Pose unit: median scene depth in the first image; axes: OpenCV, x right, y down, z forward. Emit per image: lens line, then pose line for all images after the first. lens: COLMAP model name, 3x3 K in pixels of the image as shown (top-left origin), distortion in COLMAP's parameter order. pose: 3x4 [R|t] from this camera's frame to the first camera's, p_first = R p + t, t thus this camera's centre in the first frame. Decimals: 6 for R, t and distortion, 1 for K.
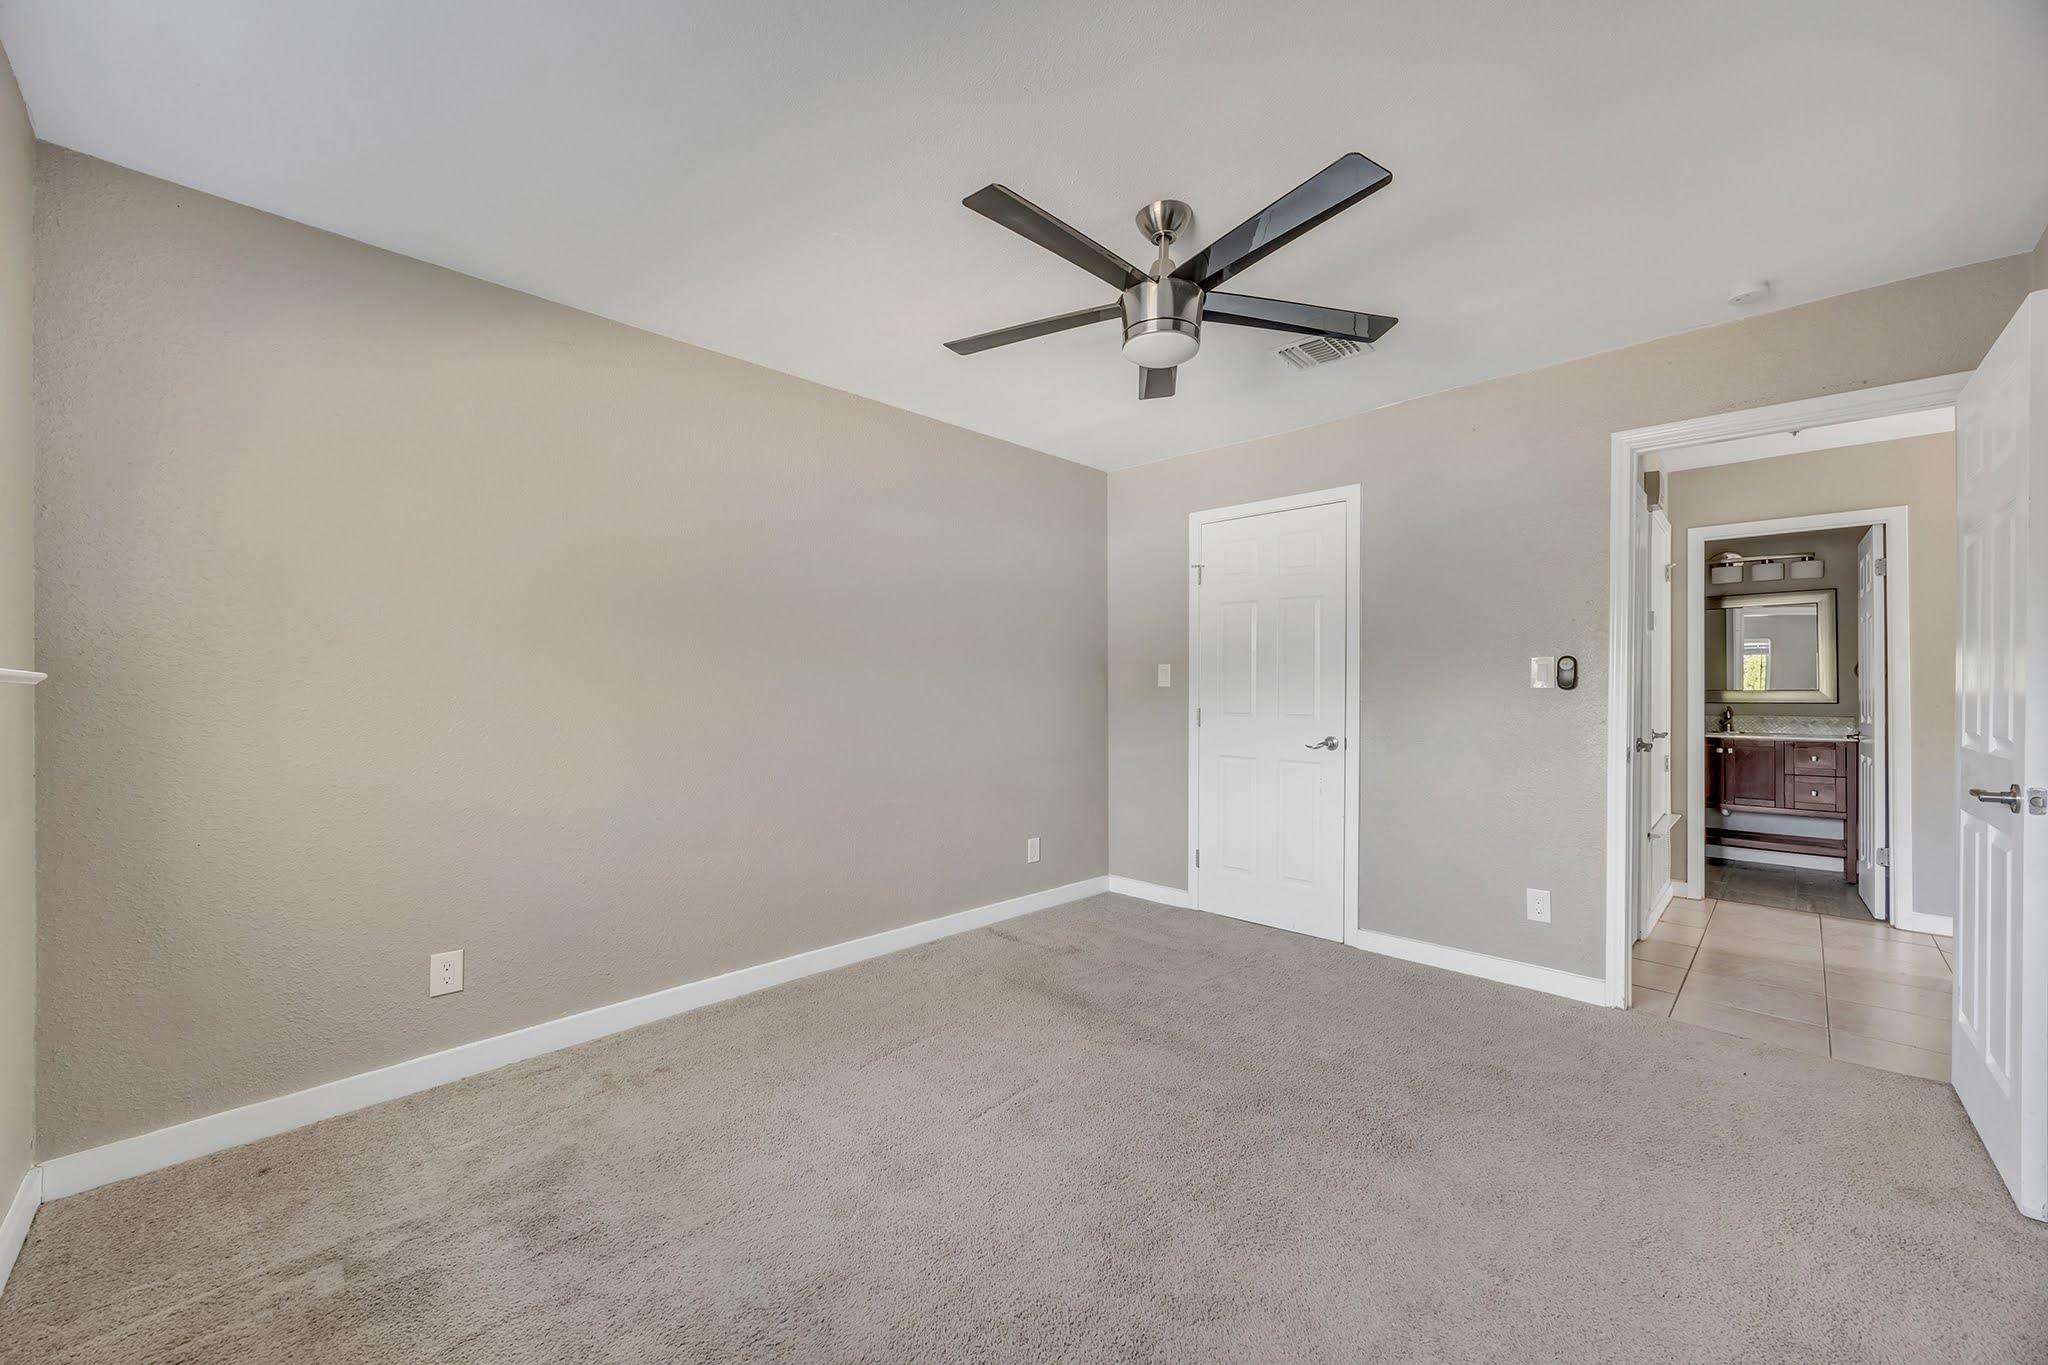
lens RADIAL K [[774.5, 0, 1024.5], [0, 774.5, 690.2], [0, 0, 1]] dist [0.000305, 0.000053]
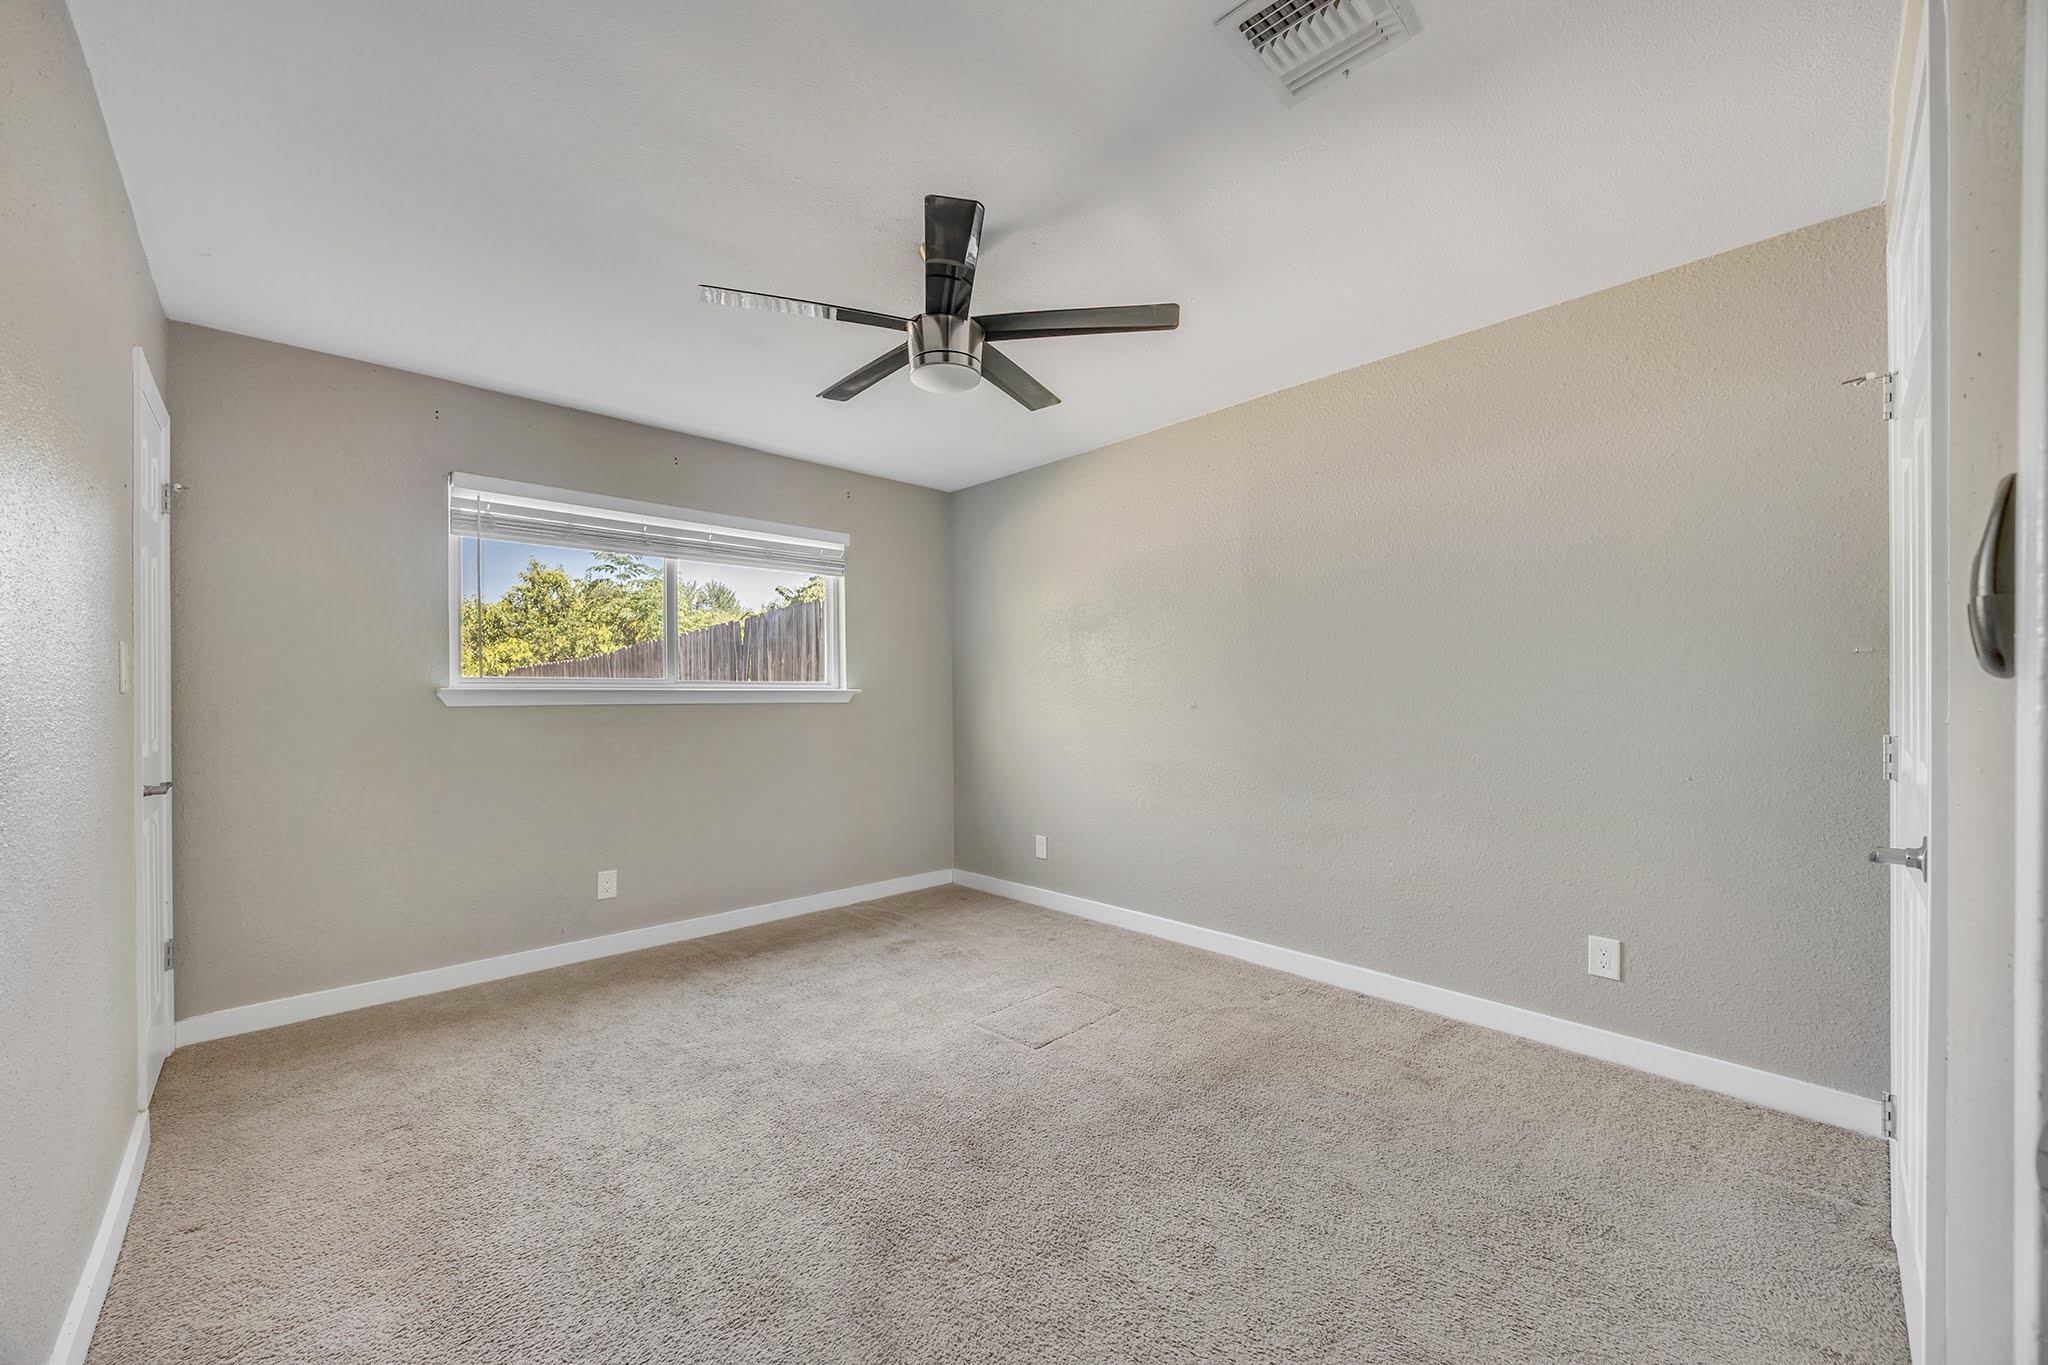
lens RADIAL K [[774.5, 0, 1024.9], [0, 774.5, 692.8], [0, 0, 1]] dist [0.000305, 0.000053]
pose [[-0.022959, -0.002531, -0.999733, 0.885289], [0.005994, 0.999978, -0.002669, -0.000855], [0.999718, -0.006054, -0.022944, 0.798107]]
